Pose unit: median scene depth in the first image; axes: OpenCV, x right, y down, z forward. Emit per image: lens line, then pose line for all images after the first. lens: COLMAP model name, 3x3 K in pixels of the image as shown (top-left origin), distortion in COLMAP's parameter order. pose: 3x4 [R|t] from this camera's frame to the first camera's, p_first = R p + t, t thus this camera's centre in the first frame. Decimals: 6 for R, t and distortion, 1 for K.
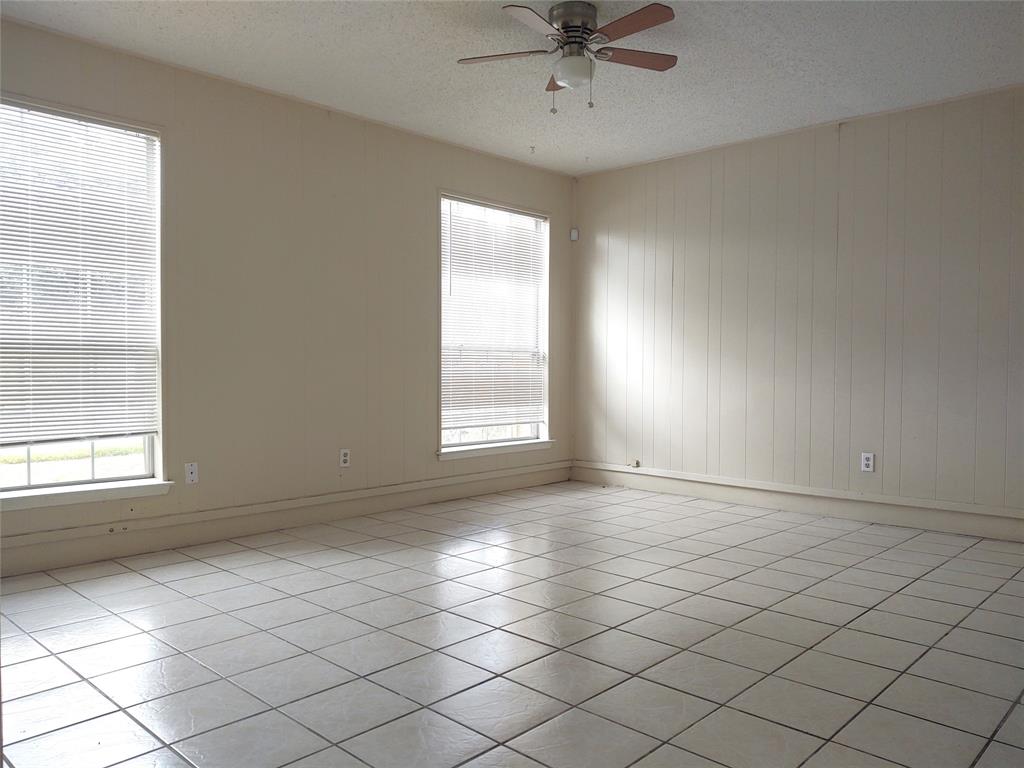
lens RADIAL K [[772.4, 0, 509.8], [0, 772.4, 383.2], [0, 0, 1]] dist [0.029848, -0.044757]
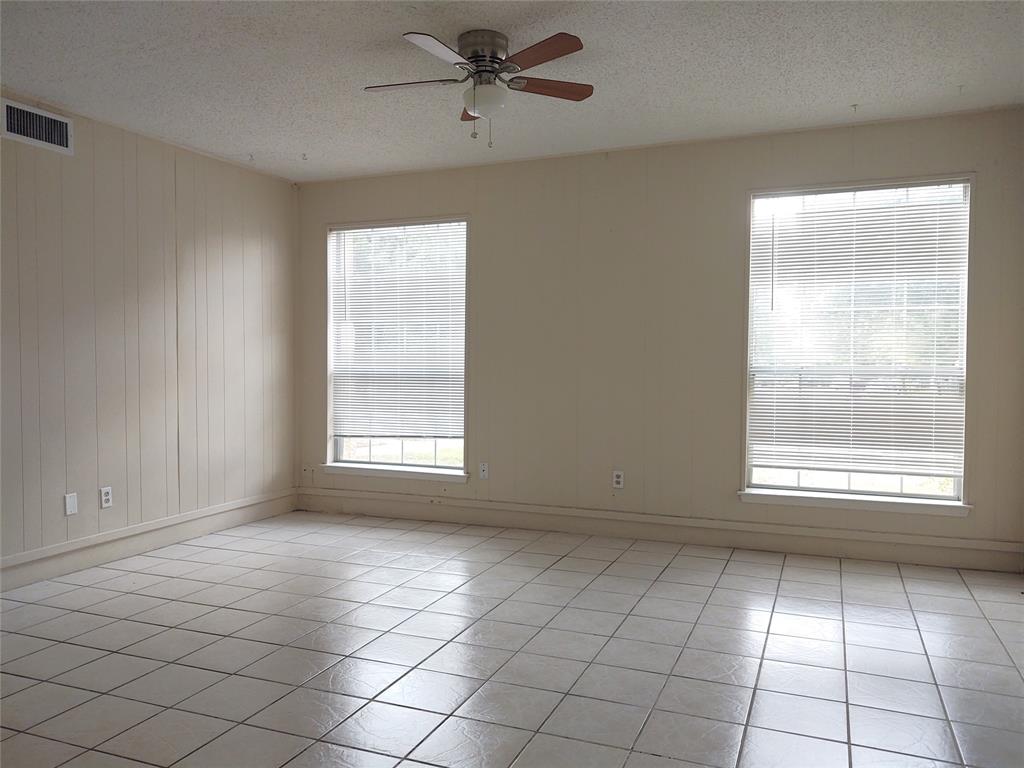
lens RADIAL K [[772.4, 0, 512.0], [0, 772.4, 407.4], [0, 0, 1]] dist [0.029848, -0.044757]
pose [[0.350455, 0.056376, -0.934881, 0.851202], [-0.017698, 0.998407, 0.053572, -0.065072], [0.936412, -0.002229, 0.350895, 0.599048]]
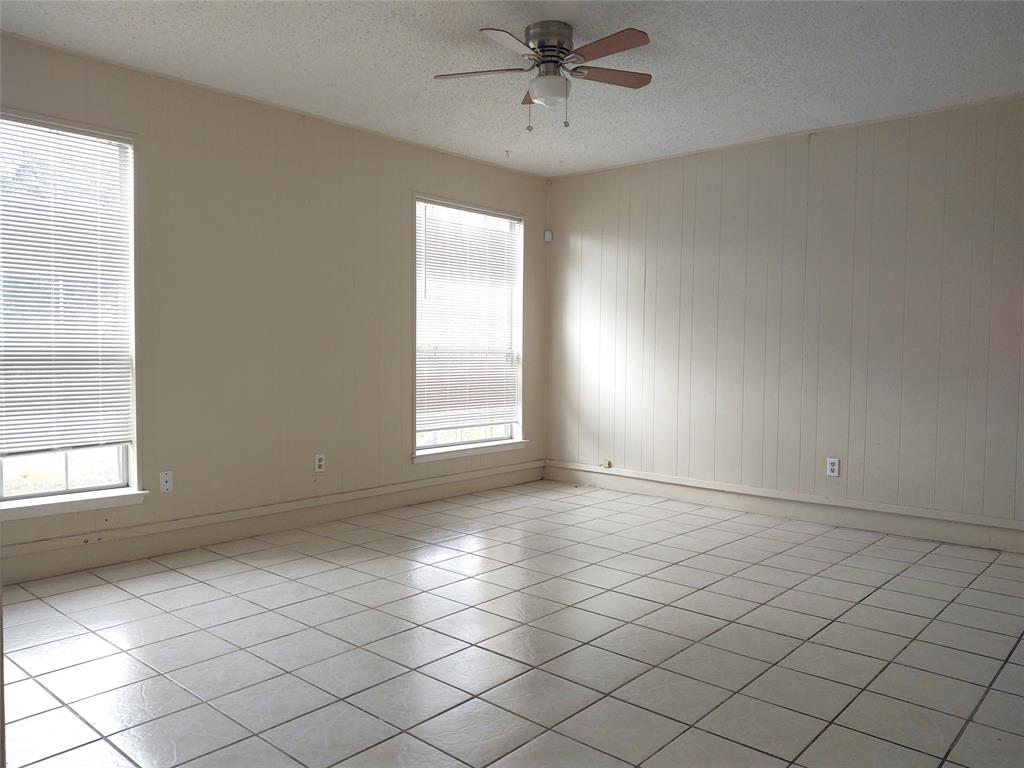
lens RADIAL K [[772.4, 0, 506.2], [0, 772.4, 379.4], [0, 0, 1]] dist [0.029848, -0.044757]
pose [[0.999493, 0.003299, 0.031664, -0.004314], [-0.003848, 0.999843, 0.017291, -0.036238], [-0.031602, -0.017404, 0.999349, -0.011870]]
